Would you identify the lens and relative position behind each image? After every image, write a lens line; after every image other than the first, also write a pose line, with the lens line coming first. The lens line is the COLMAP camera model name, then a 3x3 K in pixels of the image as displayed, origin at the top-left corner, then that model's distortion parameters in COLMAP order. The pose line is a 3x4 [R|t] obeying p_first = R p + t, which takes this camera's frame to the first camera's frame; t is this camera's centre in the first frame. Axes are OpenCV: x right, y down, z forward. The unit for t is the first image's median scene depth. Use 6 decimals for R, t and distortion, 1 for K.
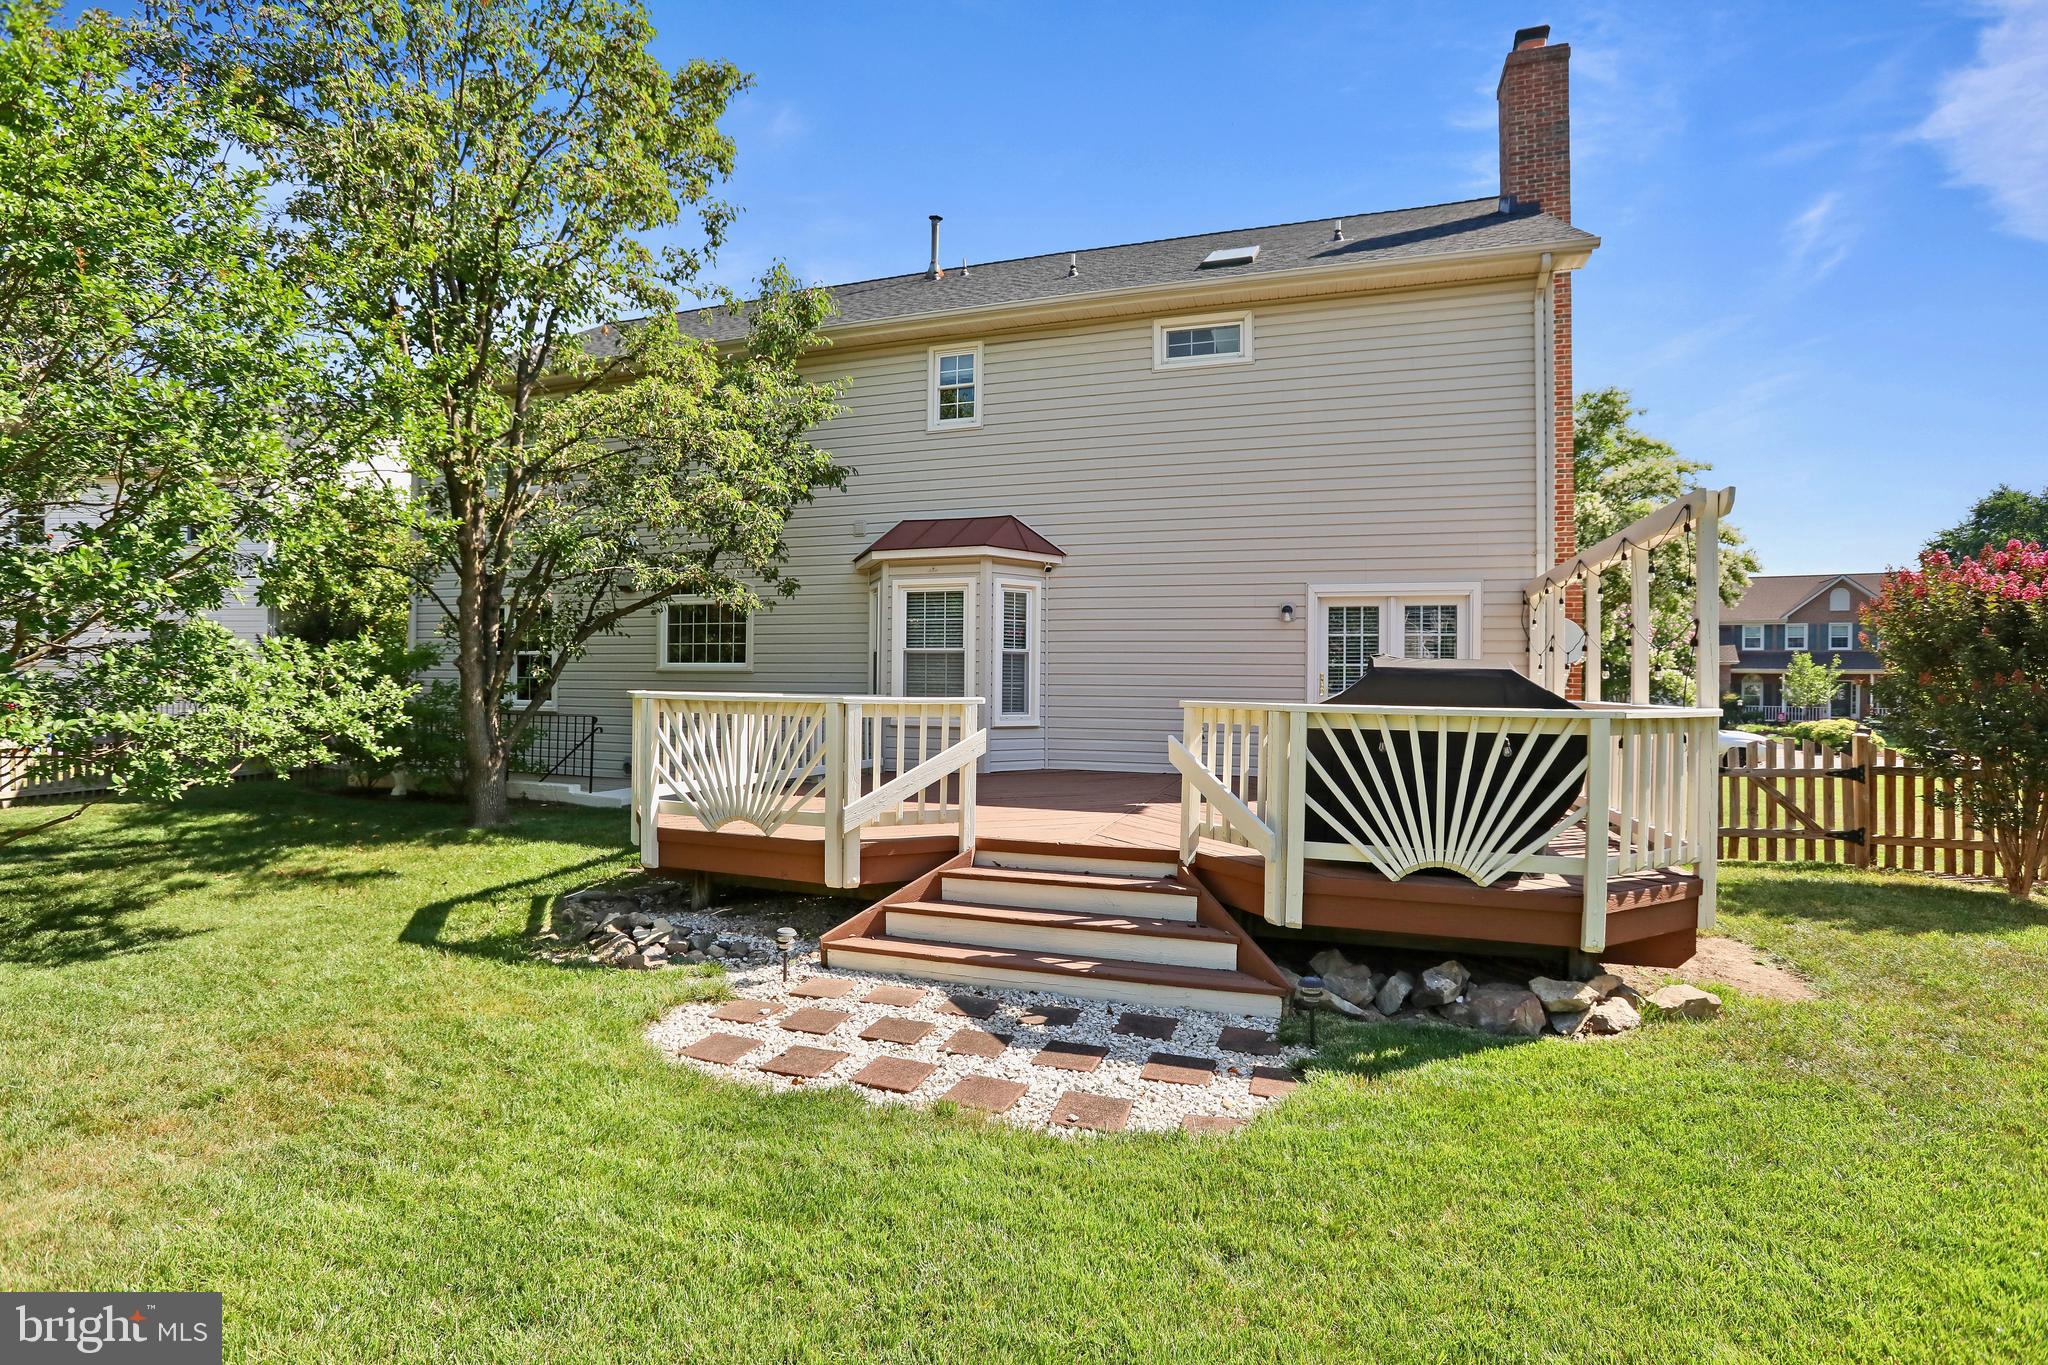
lens RADIAL K [[937.9, 0, 1022.5], [0, 937.9, 691.9], [0, 0, 1]] dist [-0.065009, 0.022289]
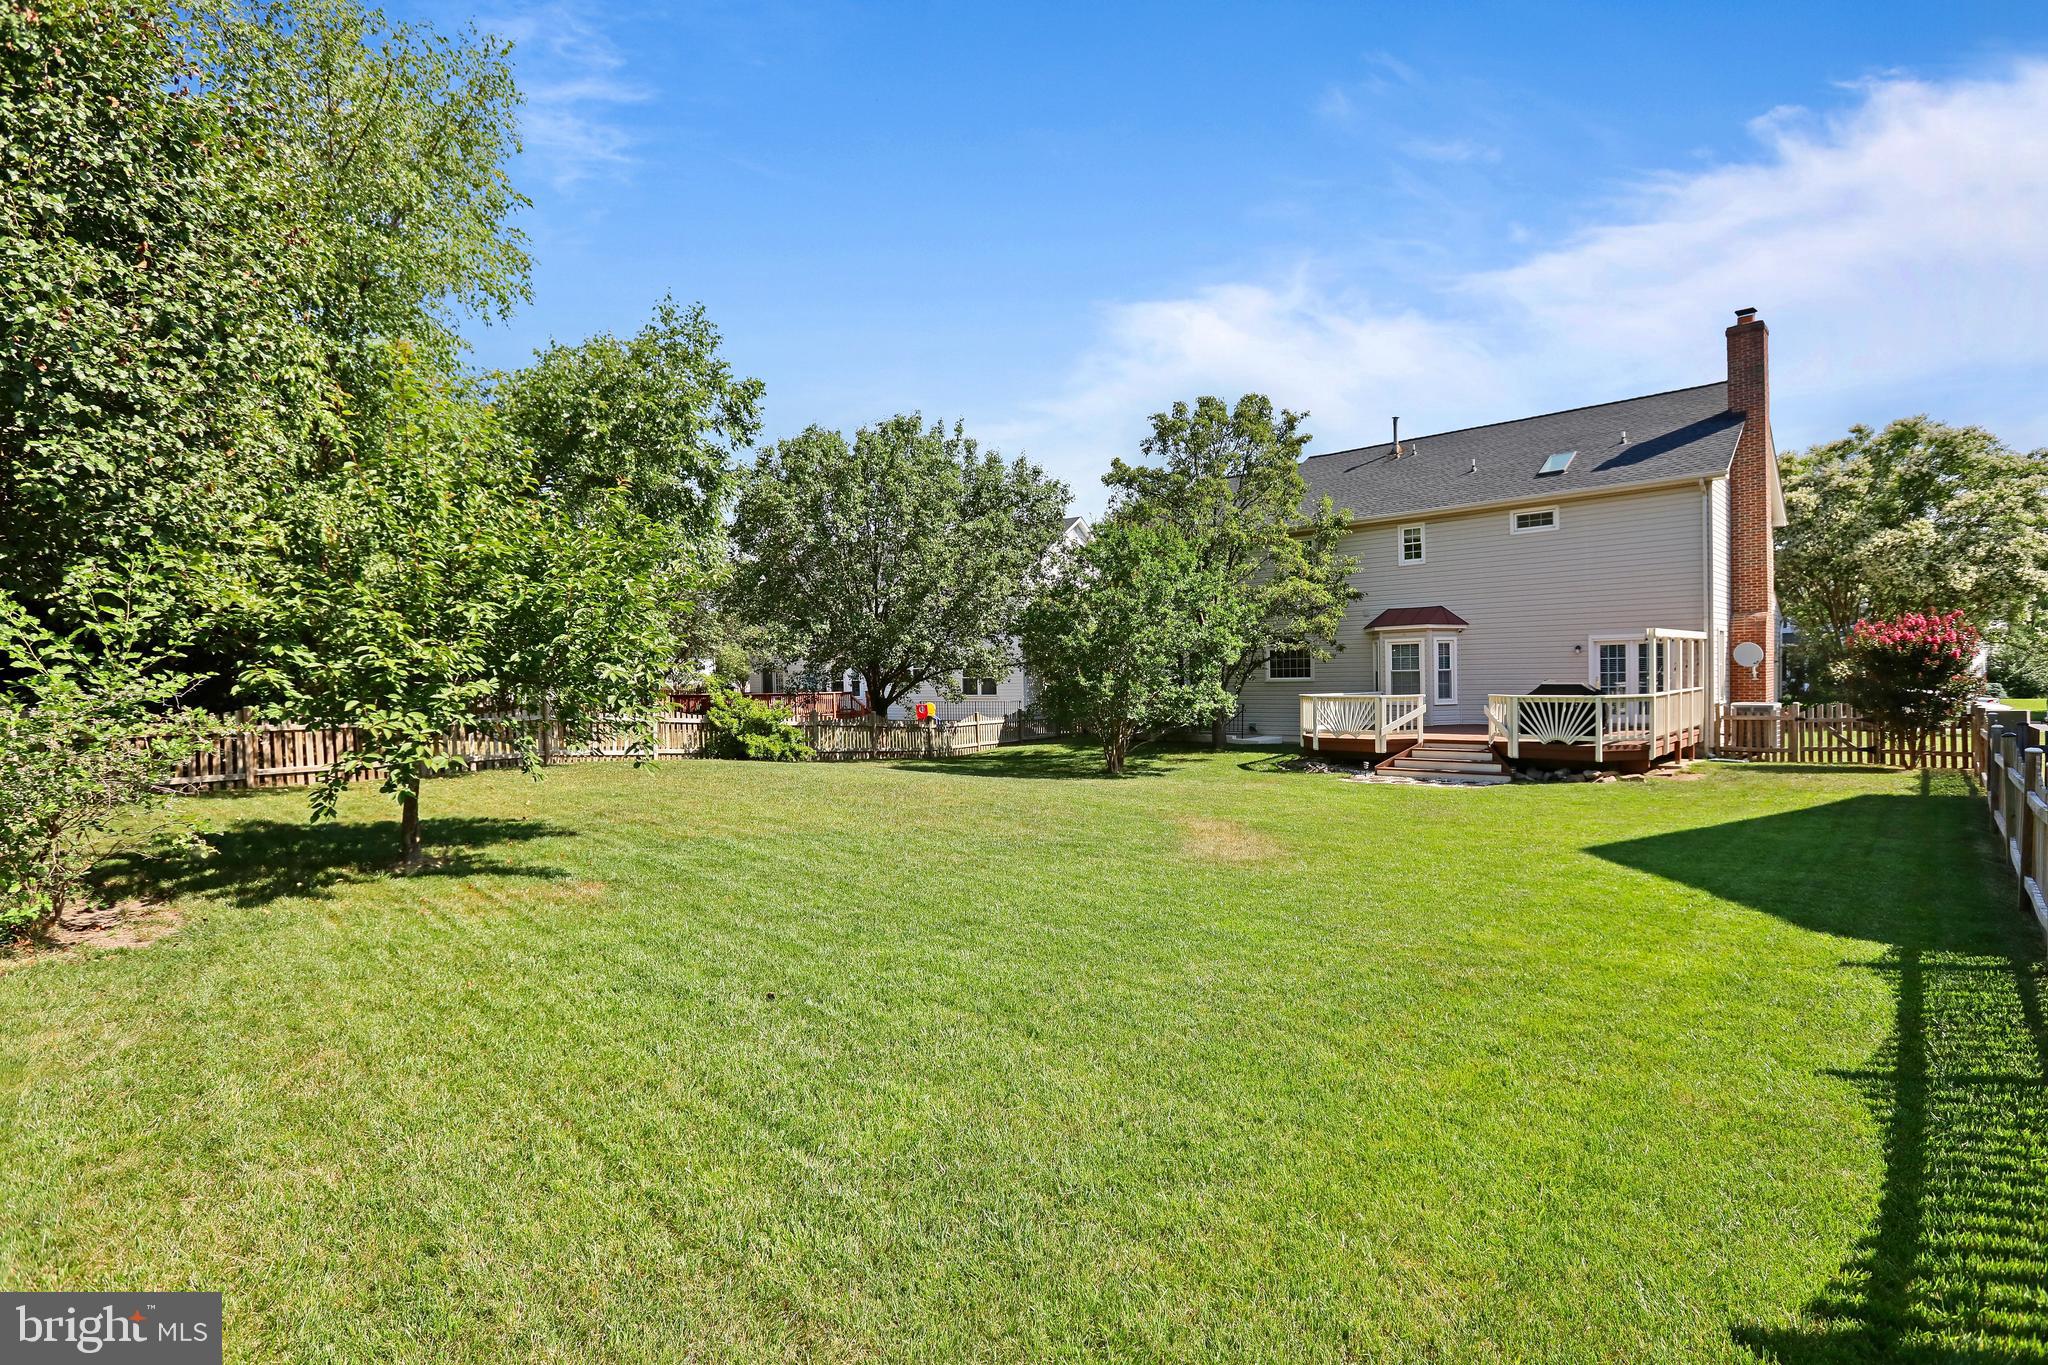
lens RADIAL K [[937.9, 0, 1033.2], [0, 937.9, 694.8], [0, 0, 1]] dist [-0.065009, 0.022289]
pose [[0.892491, -0.022712, -0.450492, 0.134109], [0.030772, 0.999470, 0.010575, -0.047575], [0.450013, -0.023301, 0.892718, -1.685864]]
